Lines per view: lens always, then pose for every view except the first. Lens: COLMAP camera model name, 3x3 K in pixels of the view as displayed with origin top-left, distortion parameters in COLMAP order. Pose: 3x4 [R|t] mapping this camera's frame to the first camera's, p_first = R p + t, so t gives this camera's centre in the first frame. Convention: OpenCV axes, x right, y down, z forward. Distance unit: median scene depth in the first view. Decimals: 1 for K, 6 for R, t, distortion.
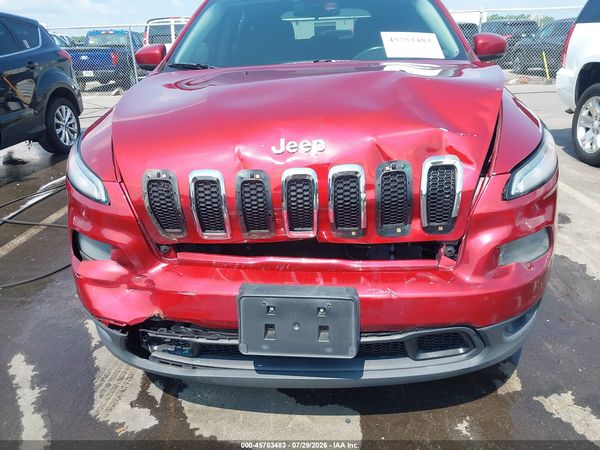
lens RADIAL K [[484.7, 0, 305.0], [0, 484.7, 229.5], [0, 0, 1]] dist [-0.003777, -0.007141]
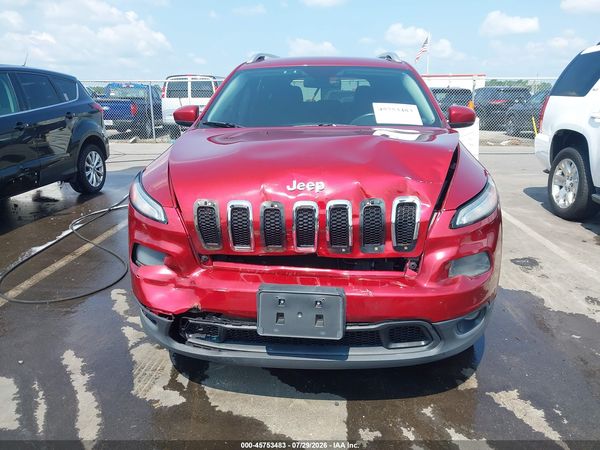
lens RADIAL K [[484.7, 0, 303.3], [0, 484.7, 226.9], [0, 0, 1]] dist [-0.003777, -0.007141]
pose [[0.999403, 0.033795, -0.007243, -0.004690], [-0.034386, 0.993382, -0.109585, 0.078508], [0.003492, 0.109769, 0.993951, -0.303503]]
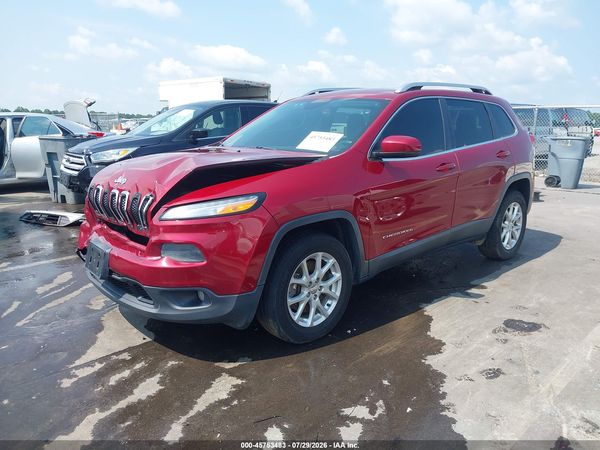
lens RADIAL K [[484.7, 0, 300.9], [0, 484.7, 226.0], [0, 0, 1]] dist [-0.003777, -0.007141]
pose [[0.717489, 0.179626, -0.673011, 1.628913], [-0.279004, 0.959398, -0.041381, -0.091244], [0.638252, 0.217463, 0.738474, -0.041293]]
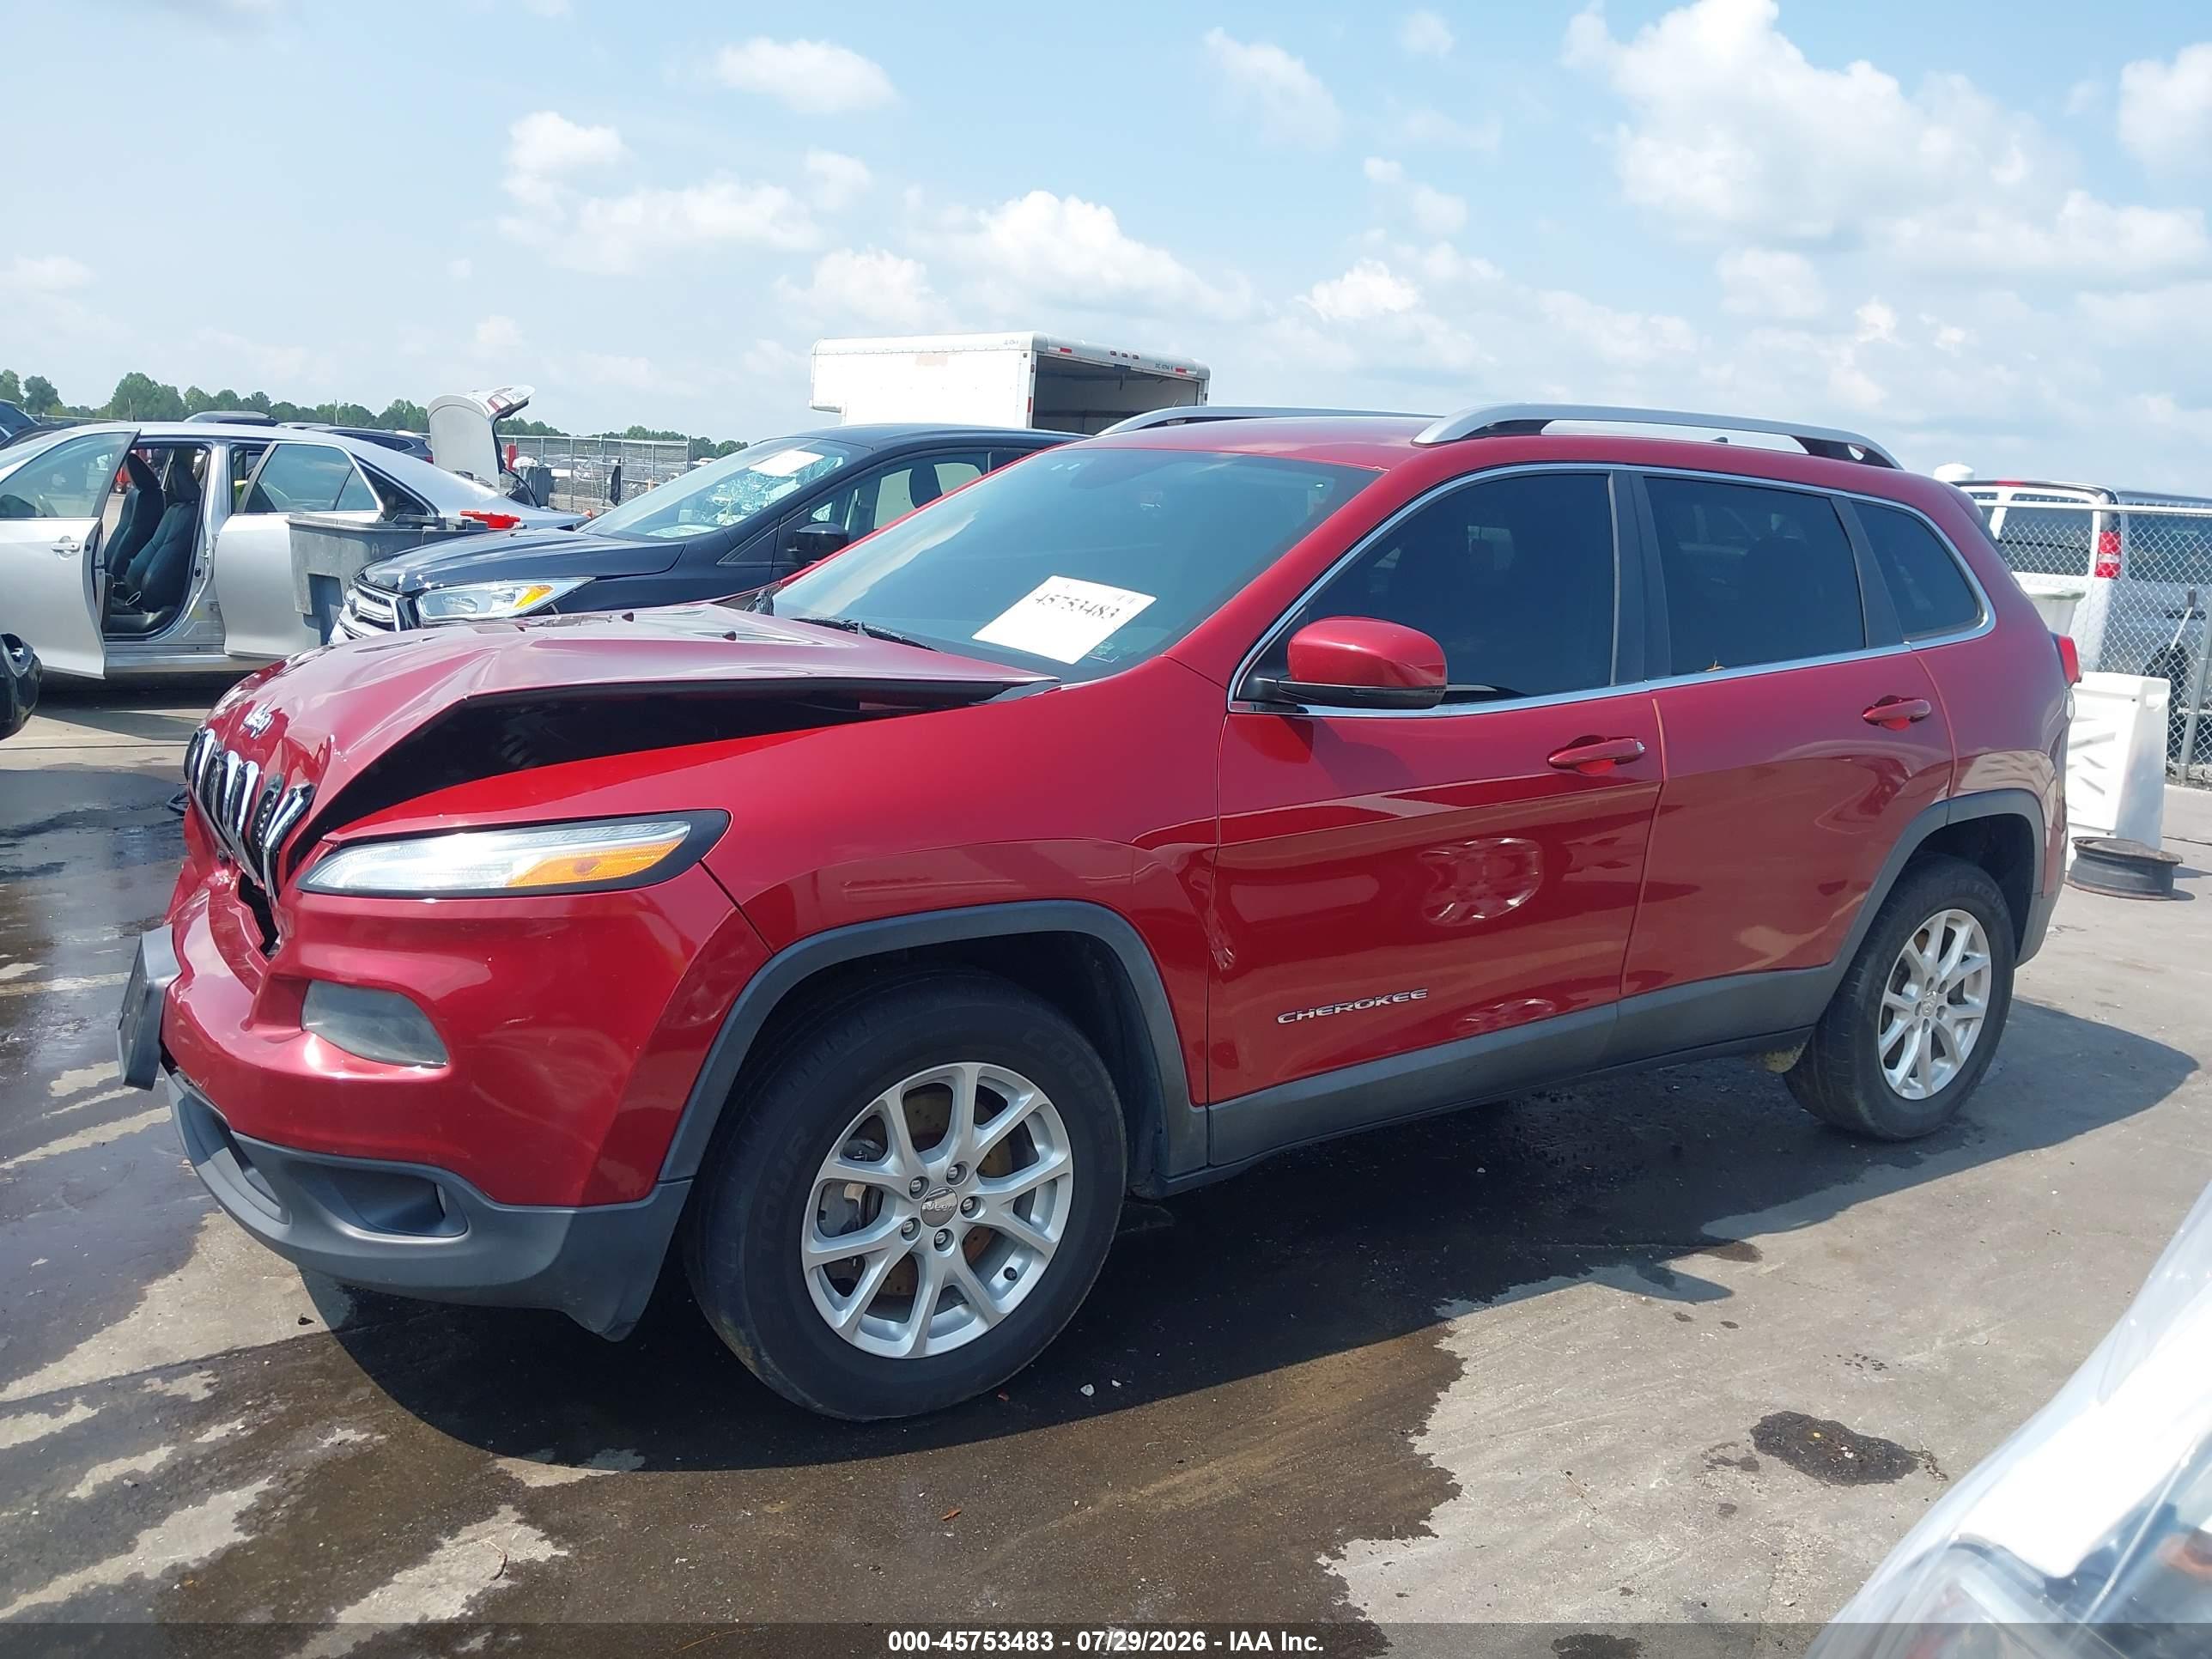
lens RADIAL K [[1786.7, 0, 1117.0], [0, 1786.7, 815.1], [0, 0, 1]] dist [-0.003777, -0.007141]
pose [[0.607488, 0.208623, -0.766443, 1.788386], [-0.363840, 0.930803, -0.035022, -0.288225], [0.706101, 0.300138, 0.641357, 0.297919]]
